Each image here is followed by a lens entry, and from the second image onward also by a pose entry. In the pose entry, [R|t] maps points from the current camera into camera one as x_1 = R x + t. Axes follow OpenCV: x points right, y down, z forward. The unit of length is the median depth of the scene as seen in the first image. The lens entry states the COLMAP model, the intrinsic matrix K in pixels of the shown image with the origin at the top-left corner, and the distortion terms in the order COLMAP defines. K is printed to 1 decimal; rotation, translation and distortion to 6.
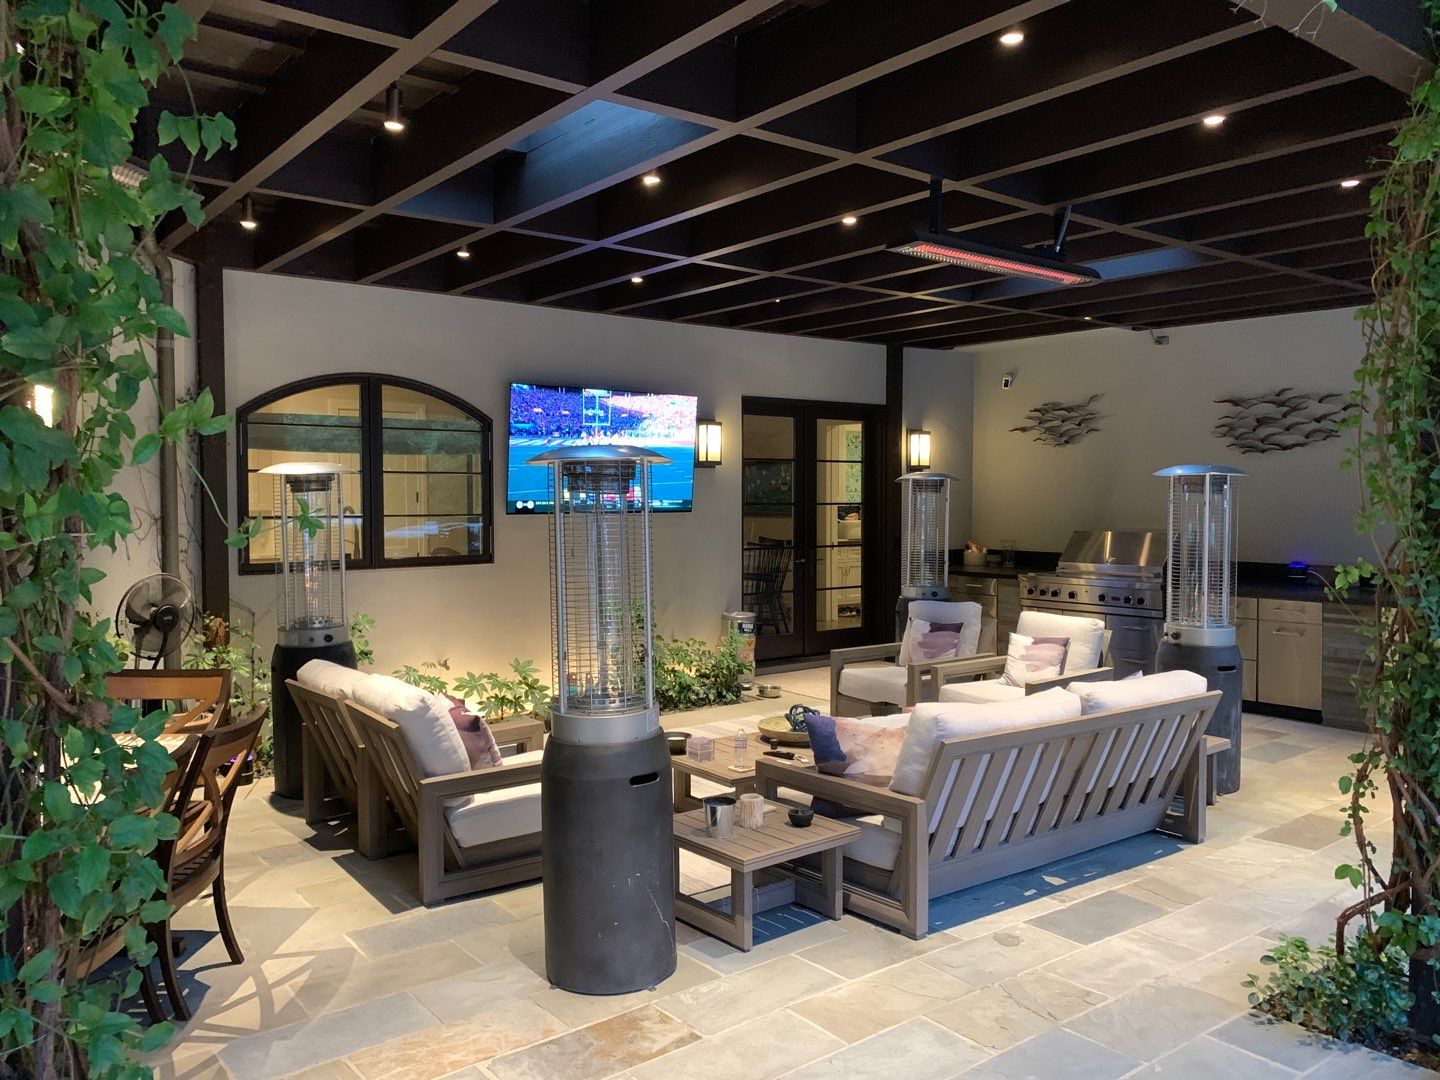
lens RADIAL K [[1084.2, 0, 713.8], [0, 1084.2, 542.3], [0, 0, 1]] dist [0.077248, -0.092253]
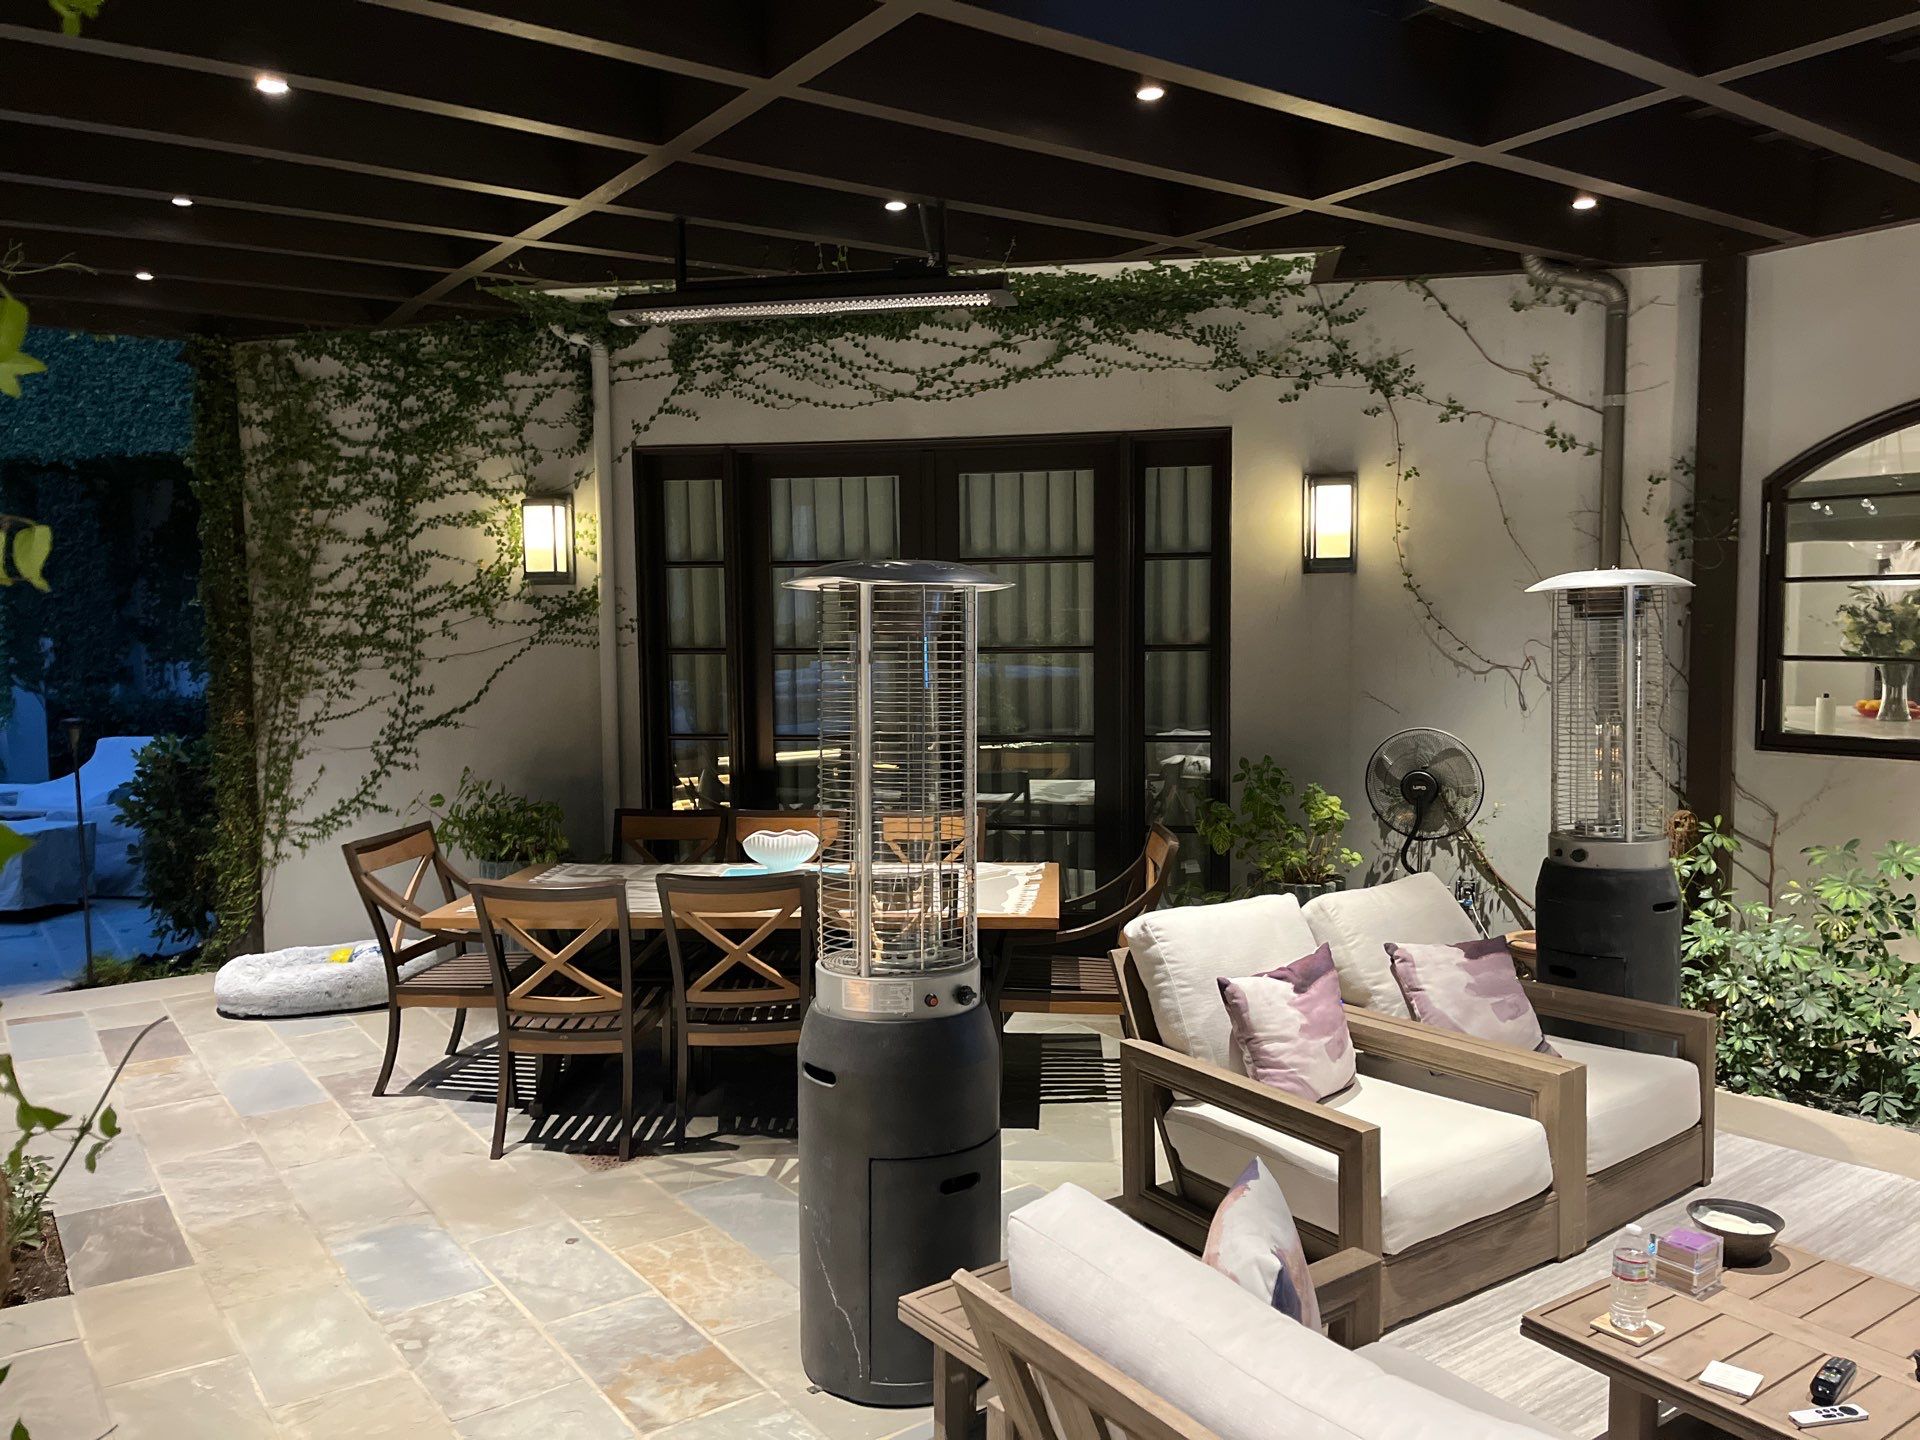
lens RADIAL K [[1445.7, 0, 951.7], [0, 1445.7, 723.1], [0, 0, 1]] dist [0.077248, -0.092253]
pose [[-0.038827, 0.072313, -0.996626, 0.380231], [-0.030940, 0.996813, 0.073532, -0.029450], [0.998767, 0.033691, -0.036466, 0.529981]]
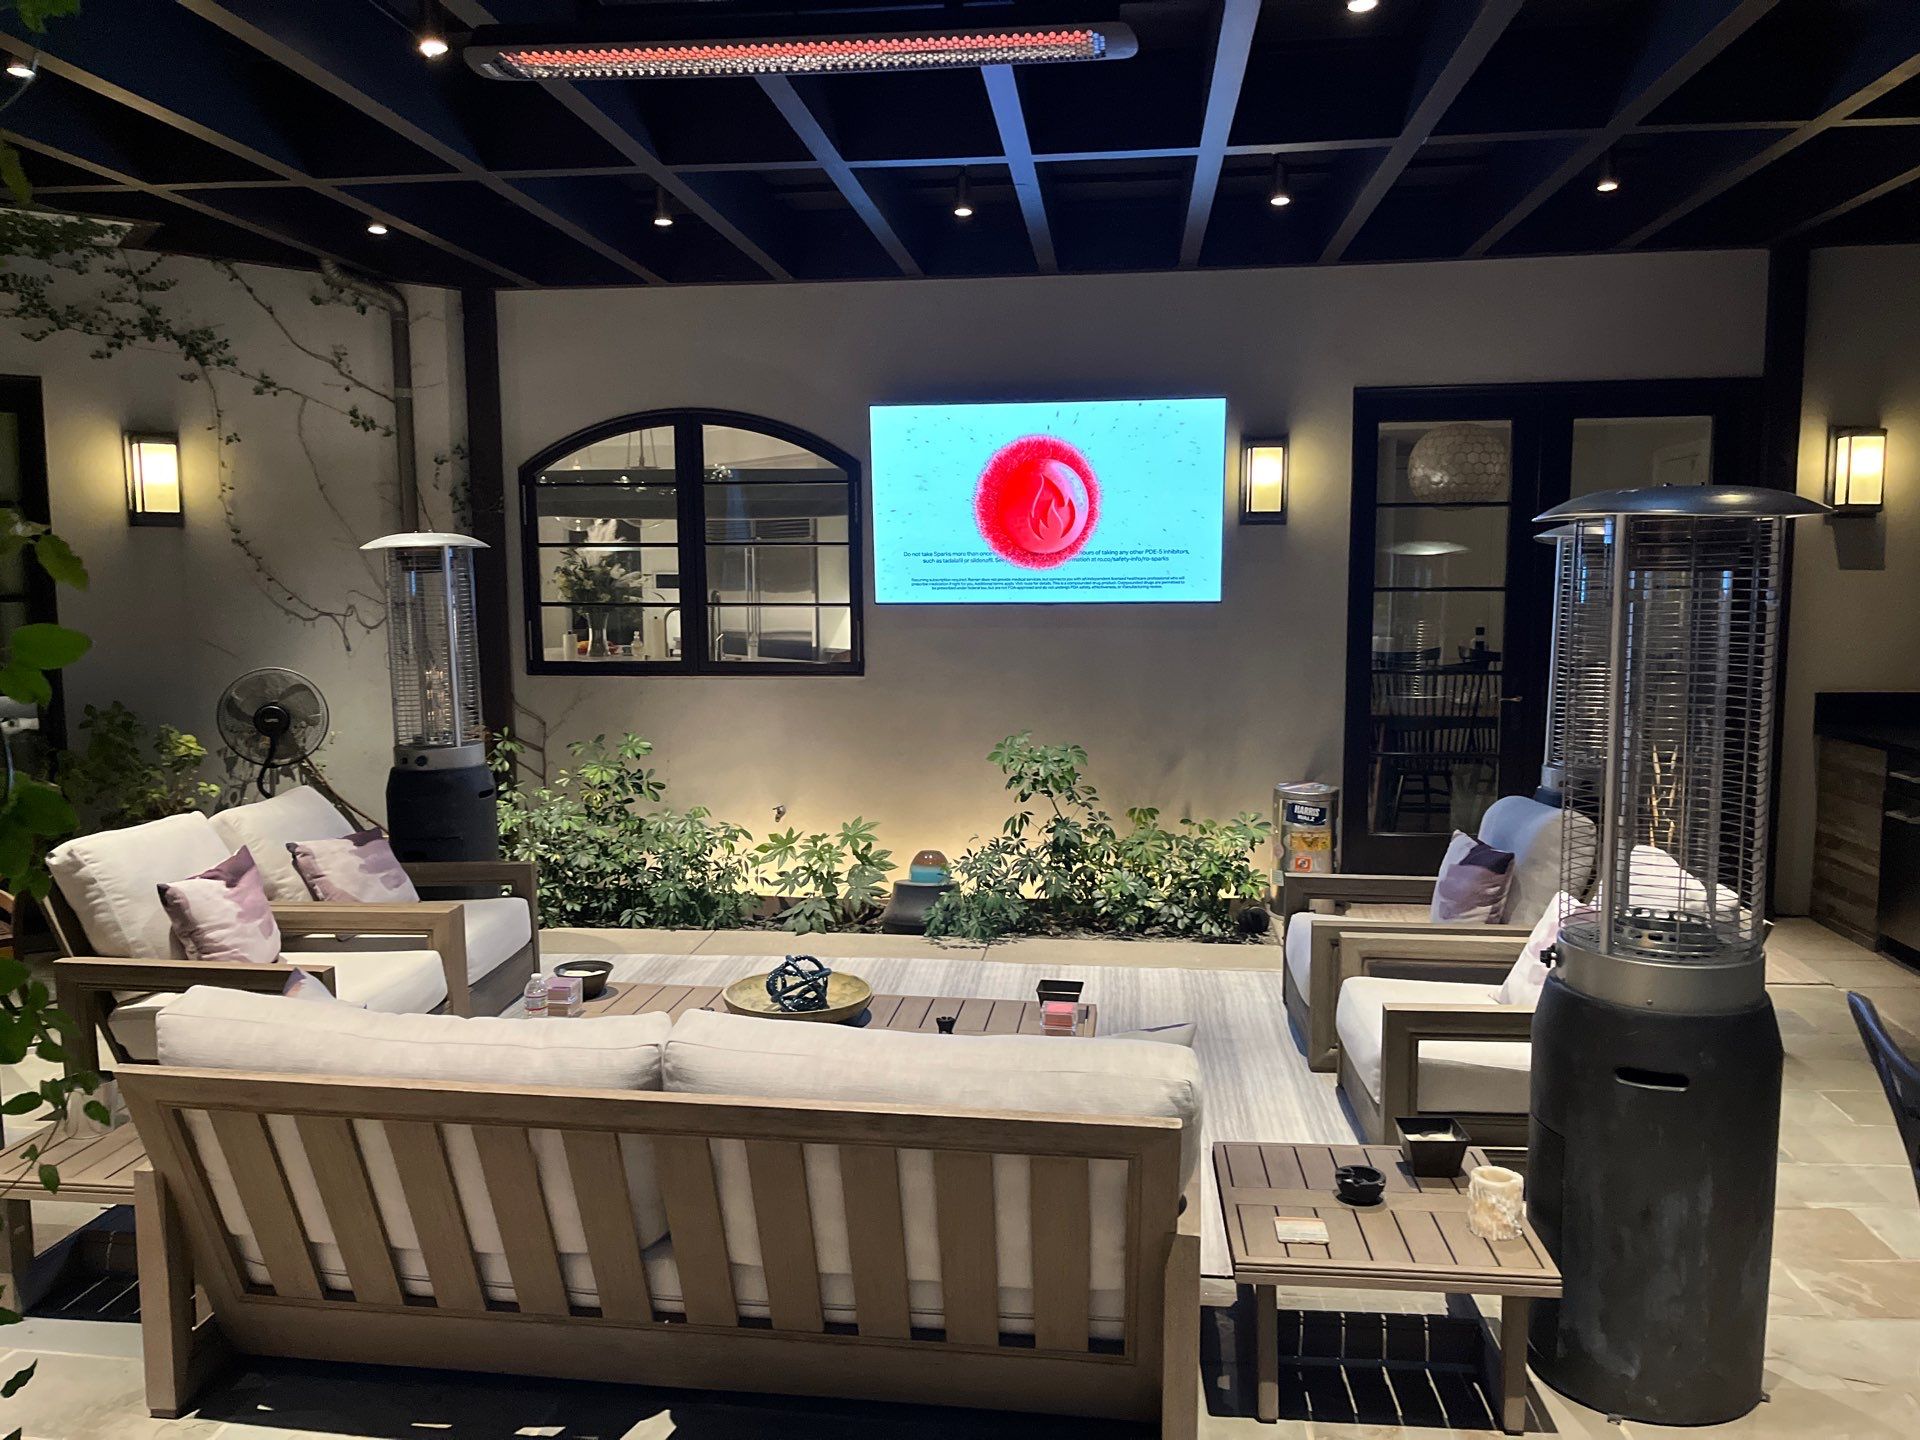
lens RADIAL K [[1445.7, 0, 951.7], [0, 1445.7, 723.1], [0, 0, 1]] dist [0.077248, -0.092253]
pose [[0.714974, 0.070524, -0.695585, 0.498888], [-0.026323, 0.996909, 0.074018, -0.020888], [0.698655, -0.034611, 0.714621, 0.415353]]
